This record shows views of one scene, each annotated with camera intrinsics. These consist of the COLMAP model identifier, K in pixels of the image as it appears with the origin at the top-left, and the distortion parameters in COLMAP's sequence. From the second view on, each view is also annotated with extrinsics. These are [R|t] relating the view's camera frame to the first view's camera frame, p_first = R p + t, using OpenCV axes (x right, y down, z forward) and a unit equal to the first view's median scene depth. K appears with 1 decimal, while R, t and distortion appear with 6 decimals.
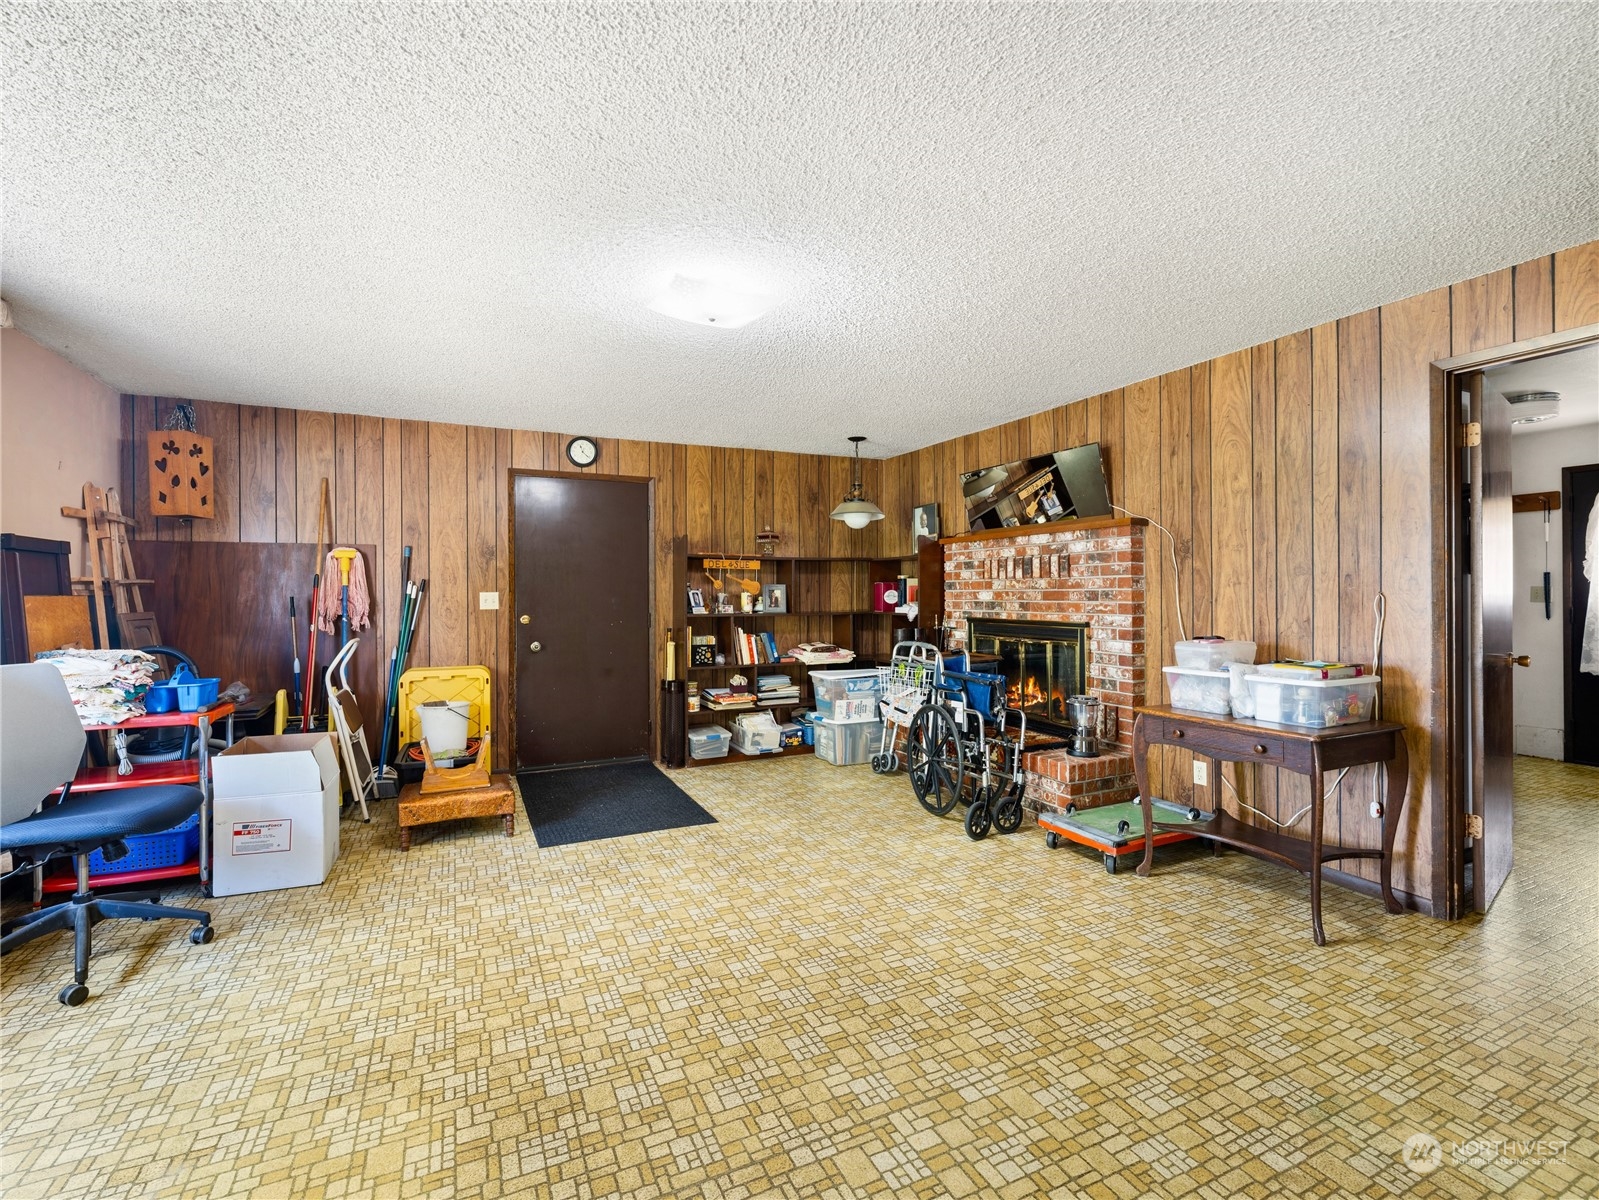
lens RADIAL K [[727.3, 0, 813.4], [0, 727.3, 591.2], [0, 0, 1]] dist [-0.000213, -0.001441]
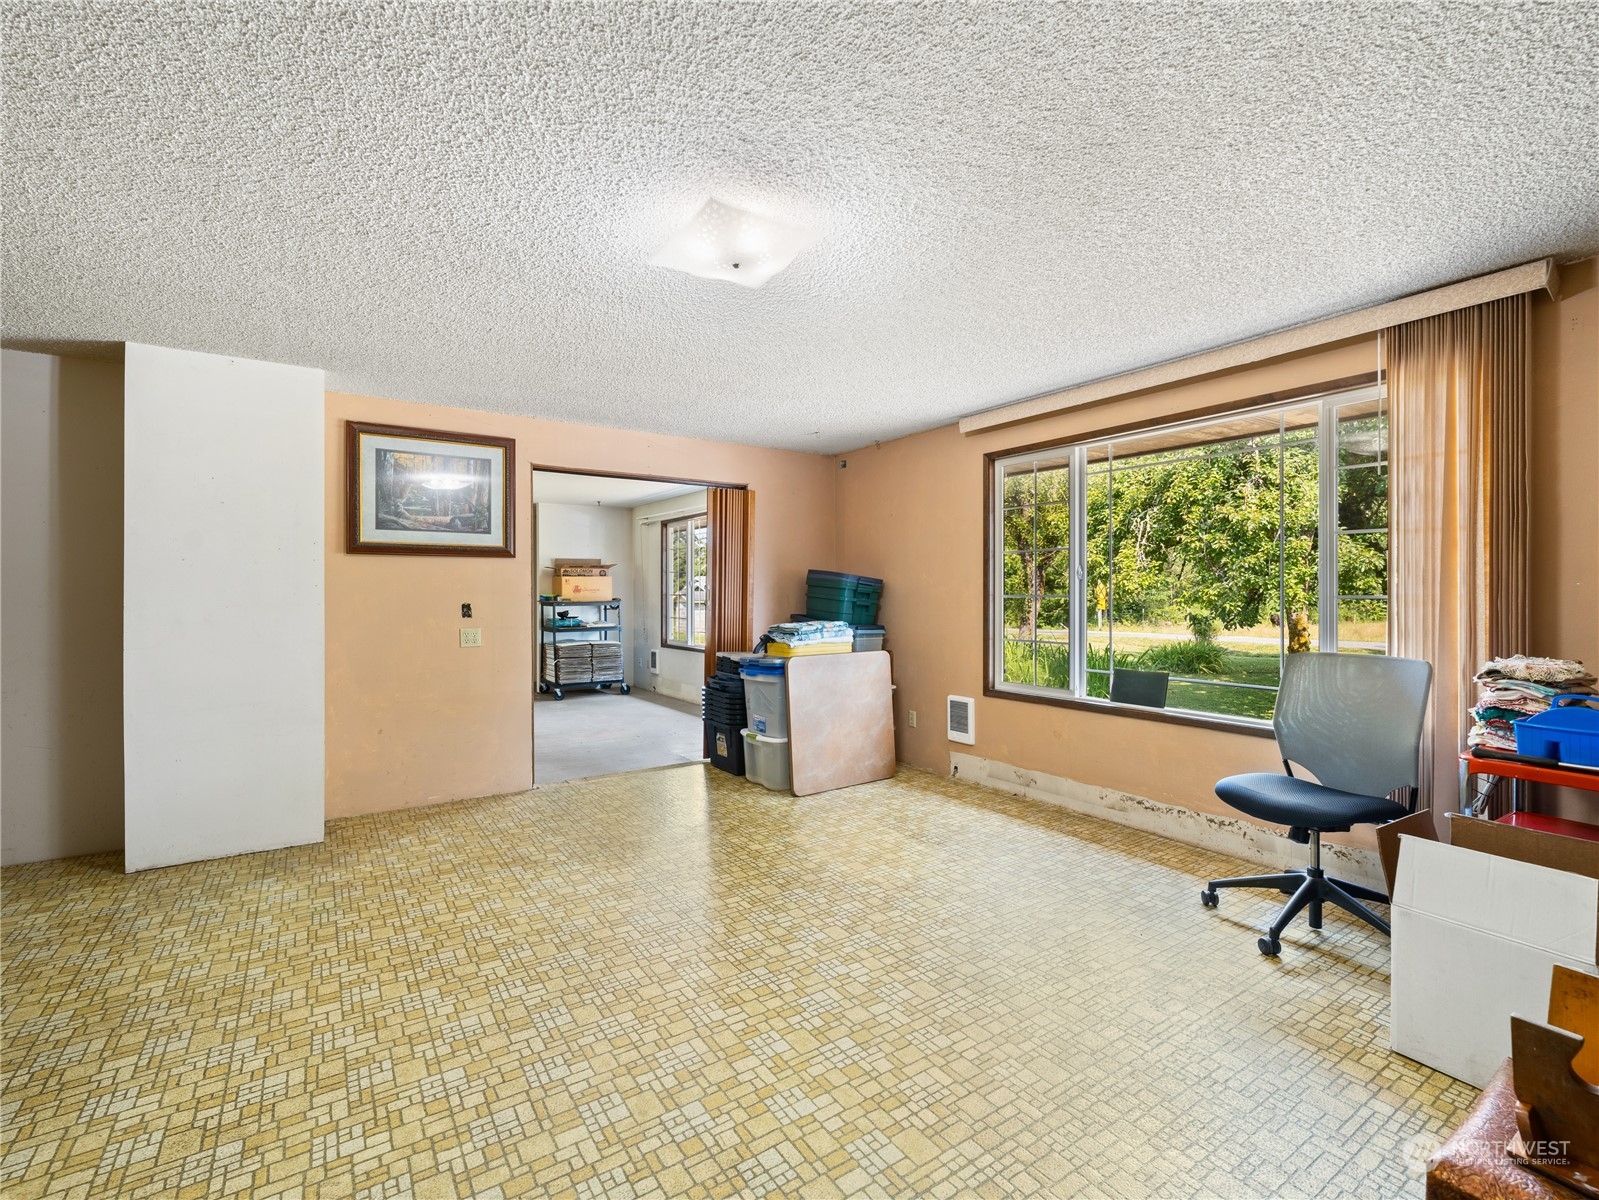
lens RADIAL K [[727.3, 0, 797.0], [0, 727.3, 592.8], [0, 0, 1]] dist [-0.000213, -0.001441]
pose [[-0.992290, 0.006977, -0.123743, -0.067347], [0.007083, 0.999975, -0.000415, 0.001489], [0.123737, -0.001288, -0.992314, 1.203843]]
